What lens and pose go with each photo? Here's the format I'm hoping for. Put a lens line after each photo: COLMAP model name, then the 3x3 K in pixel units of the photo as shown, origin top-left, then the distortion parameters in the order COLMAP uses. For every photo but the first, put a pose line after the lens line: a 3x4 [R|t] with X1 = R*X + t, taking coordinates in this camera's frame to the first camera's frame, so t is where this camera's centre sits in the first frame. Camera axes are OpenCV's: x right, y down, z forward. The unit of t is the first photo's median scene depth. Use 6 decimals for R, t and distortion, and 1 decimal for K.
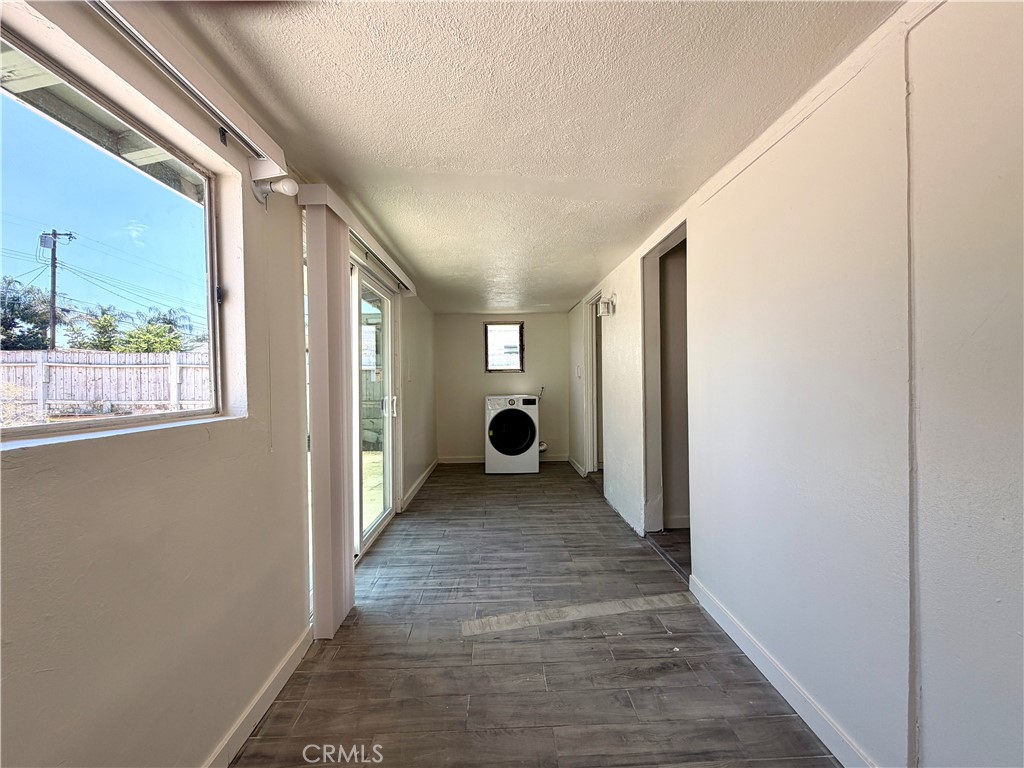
lens RADIAL K [[413.4, 0, 512.0], [0, 413.4, 384.0], [0, 0, 1]] dist [0.001483, 0.000160]
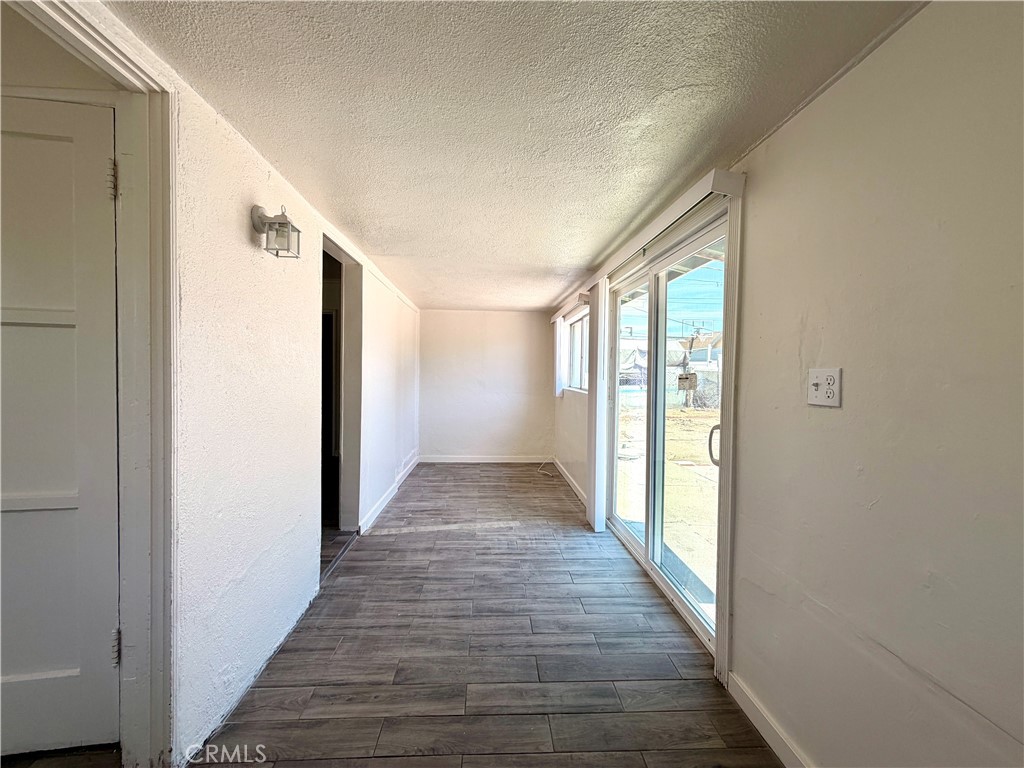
lens RADIAL K [[413.4, 0, 512.0], [0, 413.4, 384.0], [0, 0, 1]] dist [0.001483, 0.000160]
pose [[-0.999583, 0.000172, -0.028861, -0.029233], [-0.001019, 0.999148, 0.041246, -0.057562], [0.028844, 0.041258, -0.998732, 2.128636]]
